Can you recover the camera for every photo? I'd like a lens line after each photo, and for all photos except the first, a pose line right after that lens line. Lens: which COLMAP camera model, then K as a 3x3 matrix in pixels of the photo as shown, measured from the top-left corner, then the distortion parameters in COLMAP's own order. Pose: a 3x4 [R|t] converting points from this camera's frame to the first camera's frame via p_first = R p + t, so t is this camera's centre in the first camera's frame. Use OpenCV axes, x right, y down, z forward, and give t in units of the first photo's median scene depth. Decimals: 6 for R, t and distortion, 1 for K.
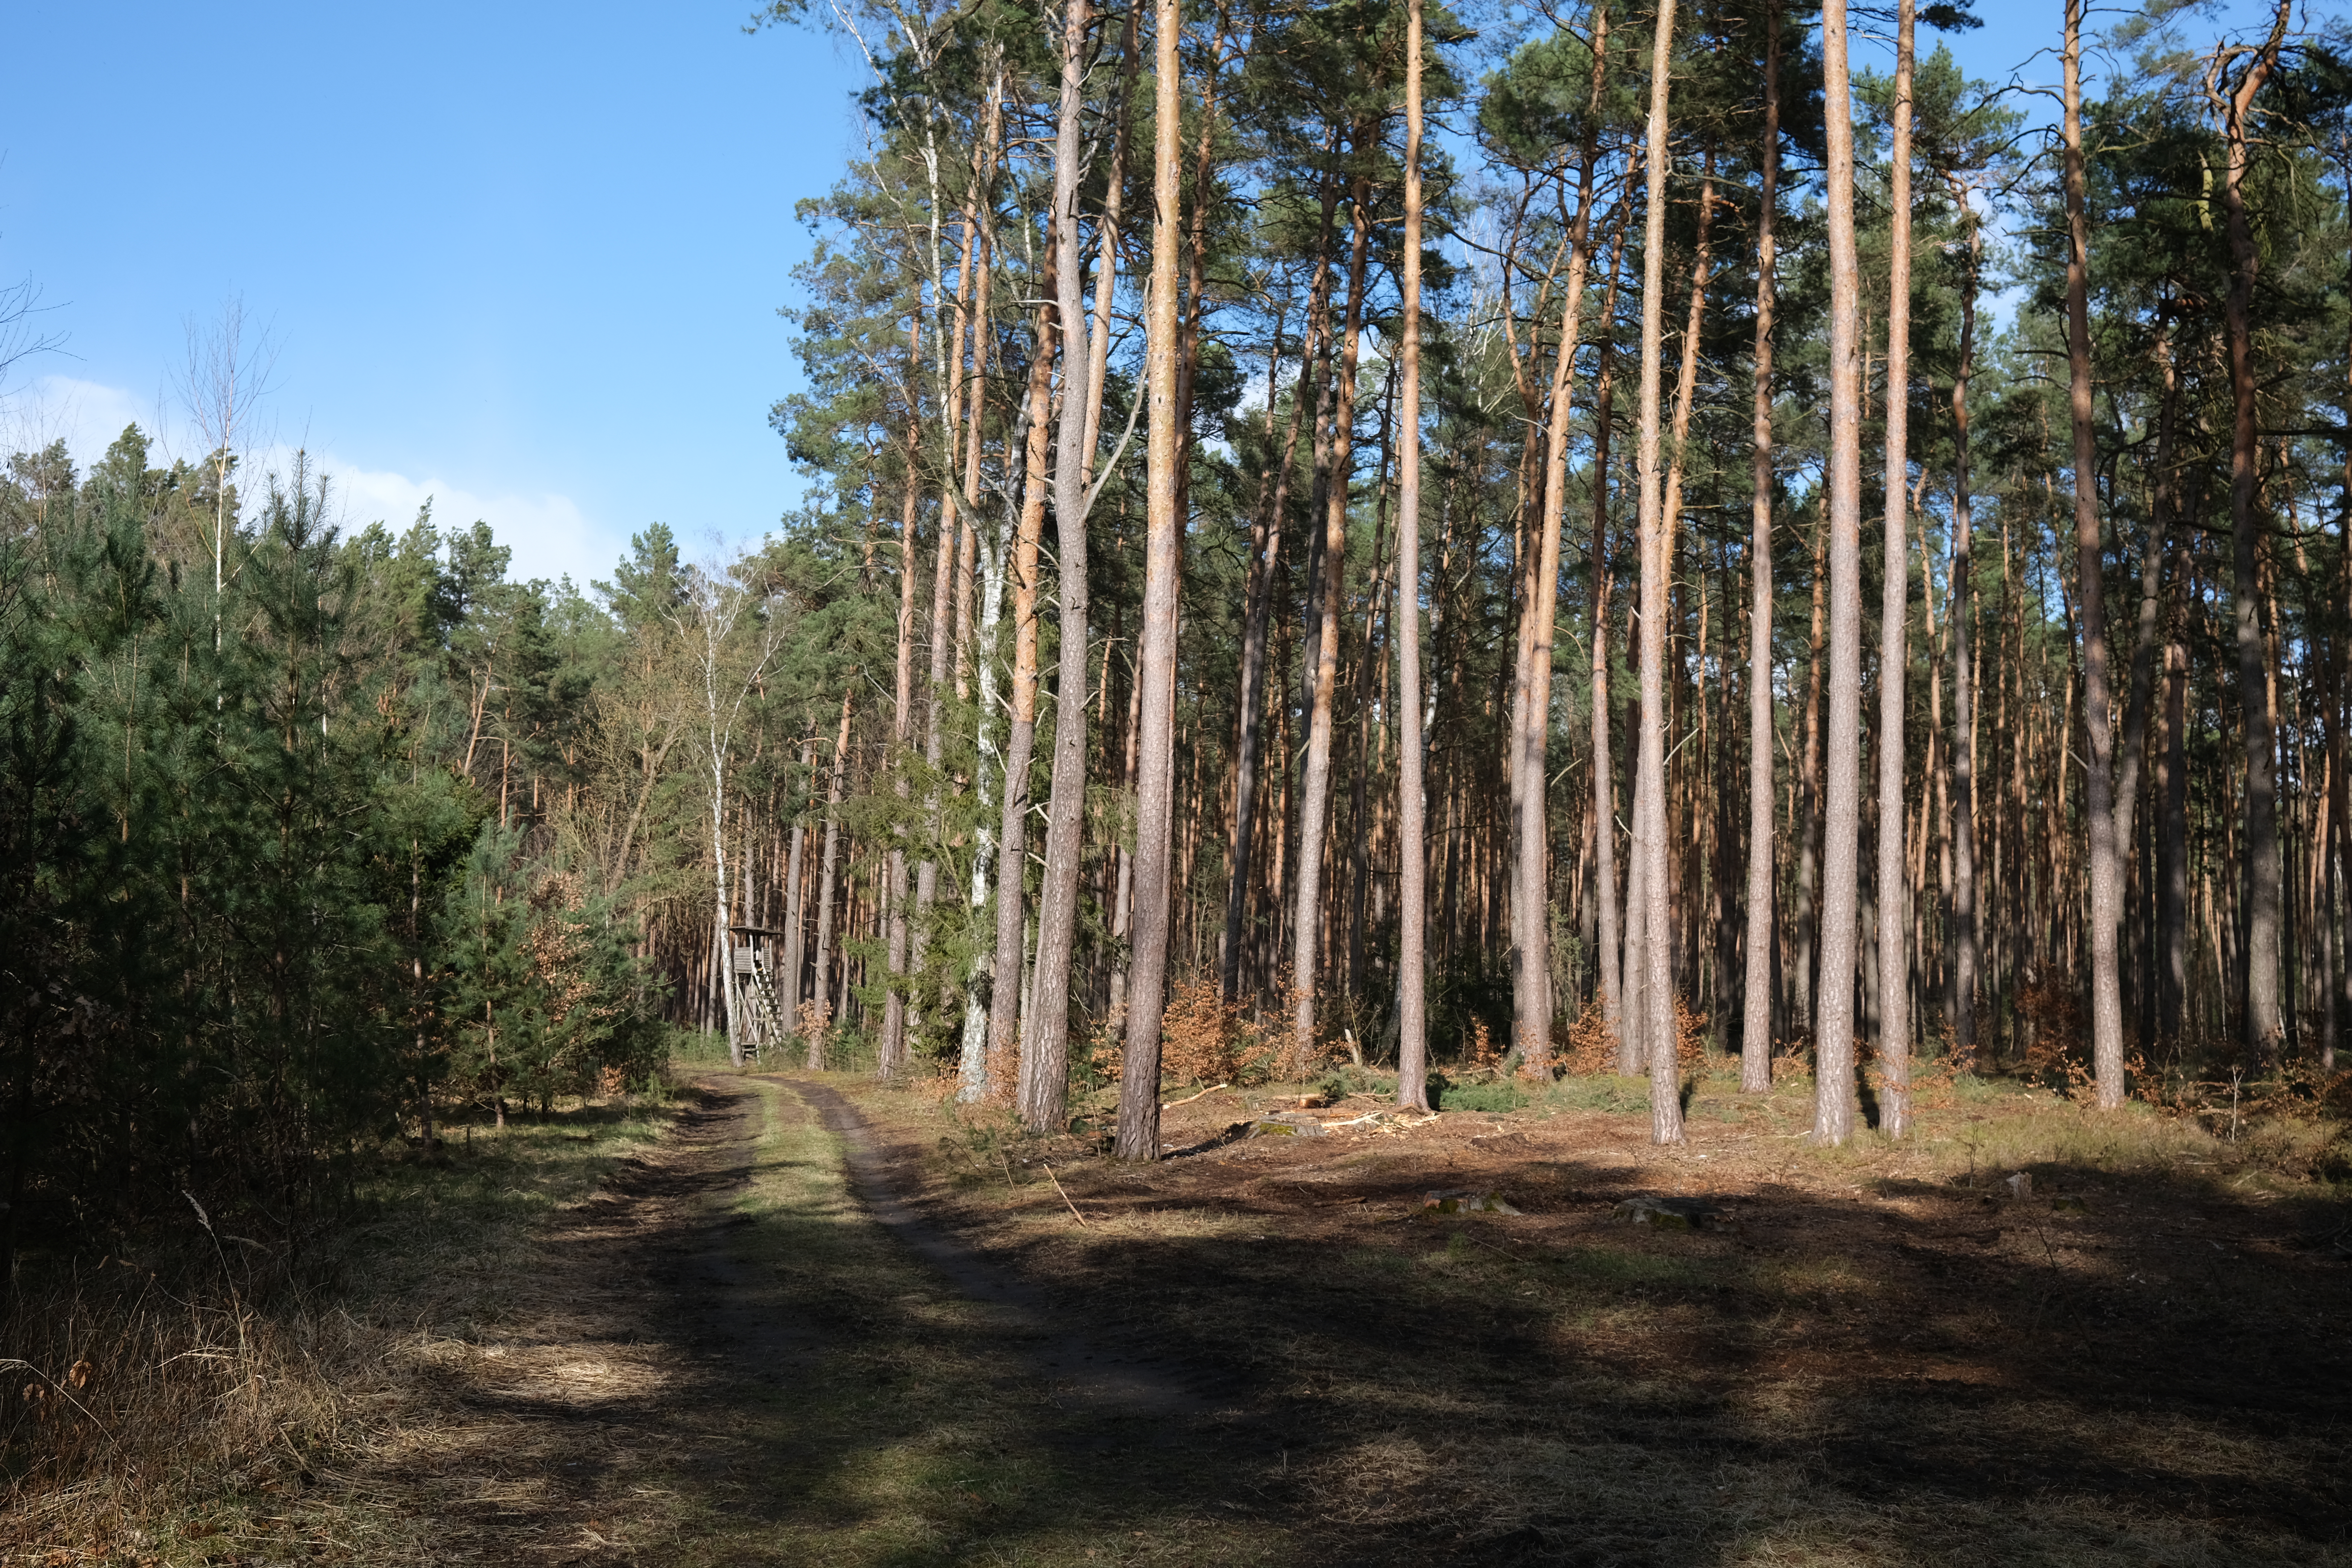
lens RADIAL K [[2359.6, 0, 1181.1], [0, 2359.6, 778.6], [0, 0, 1]] dist [0.020357, 0.000000]
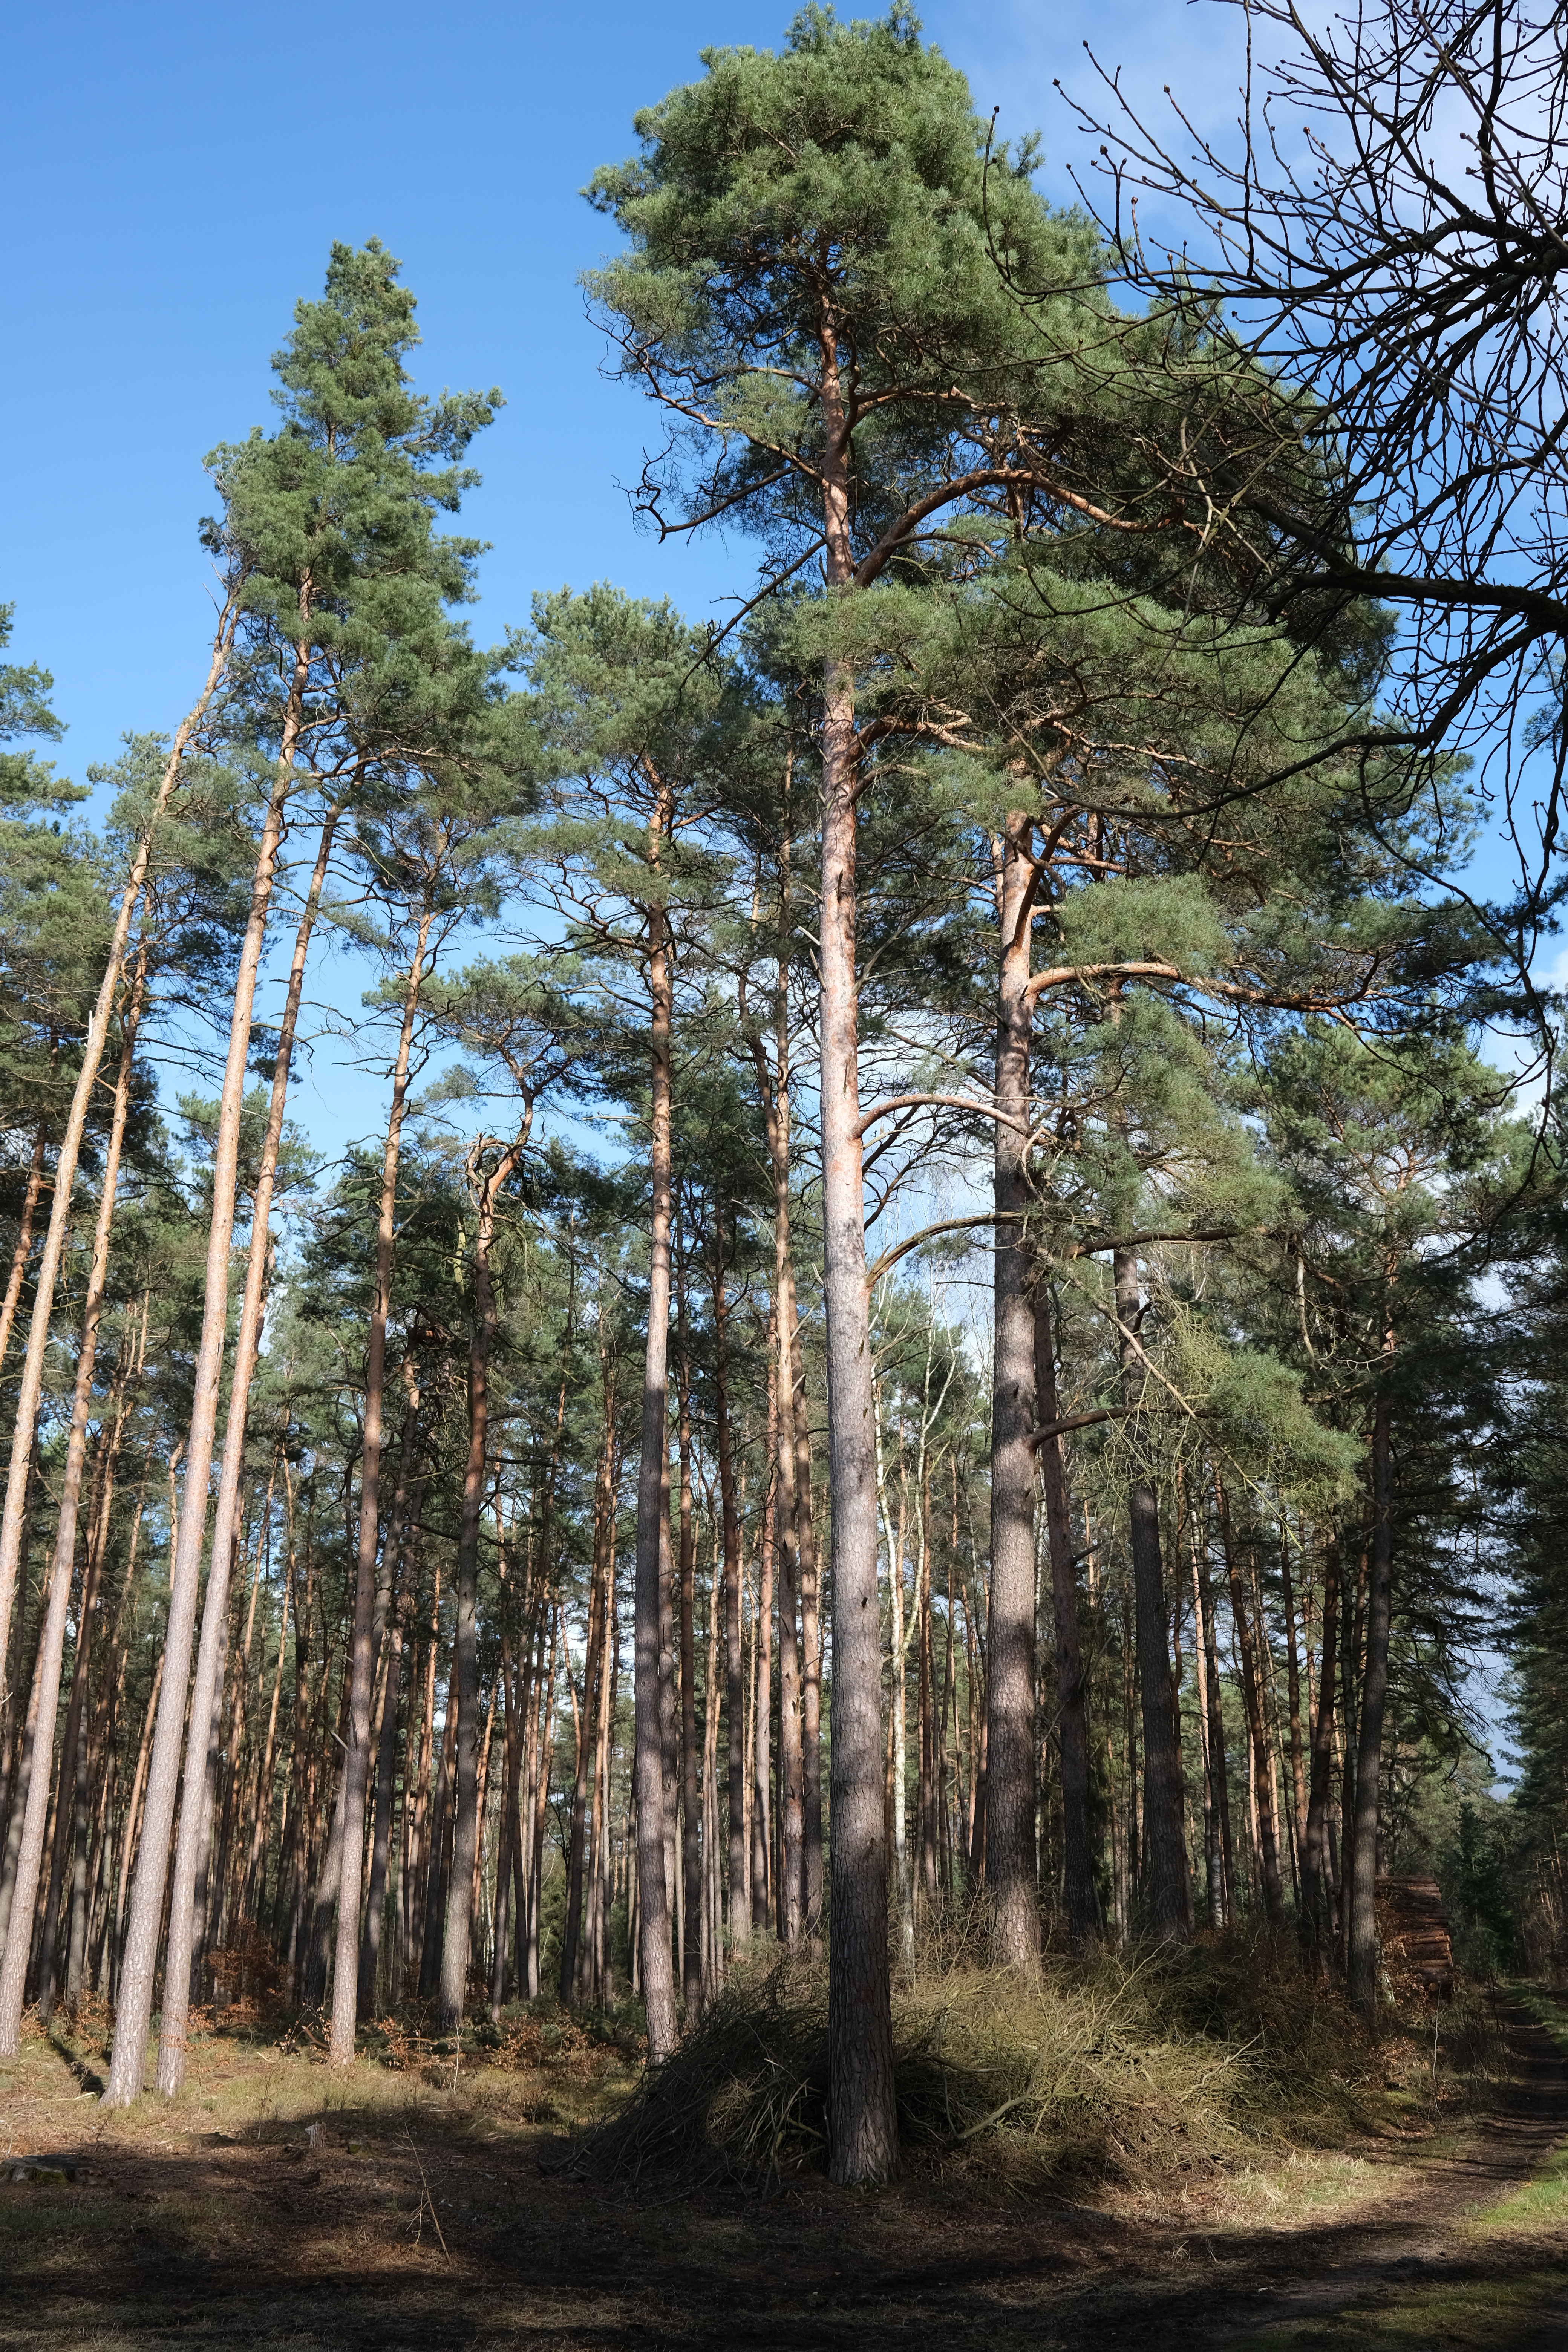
lens RADIAL K [[2359.6, 0, 844.0], [0, 2359.6, 1212.4], [0, 0, 1]] dist [0.020357, 0.000000]
pose [[0.816574, 0.177837, 0.549164, -0.083506], [-0.060070, 0.972374, -0.225565, -0.012758], [-0.574107, 0.151202, 0.804698, -0.089399]]
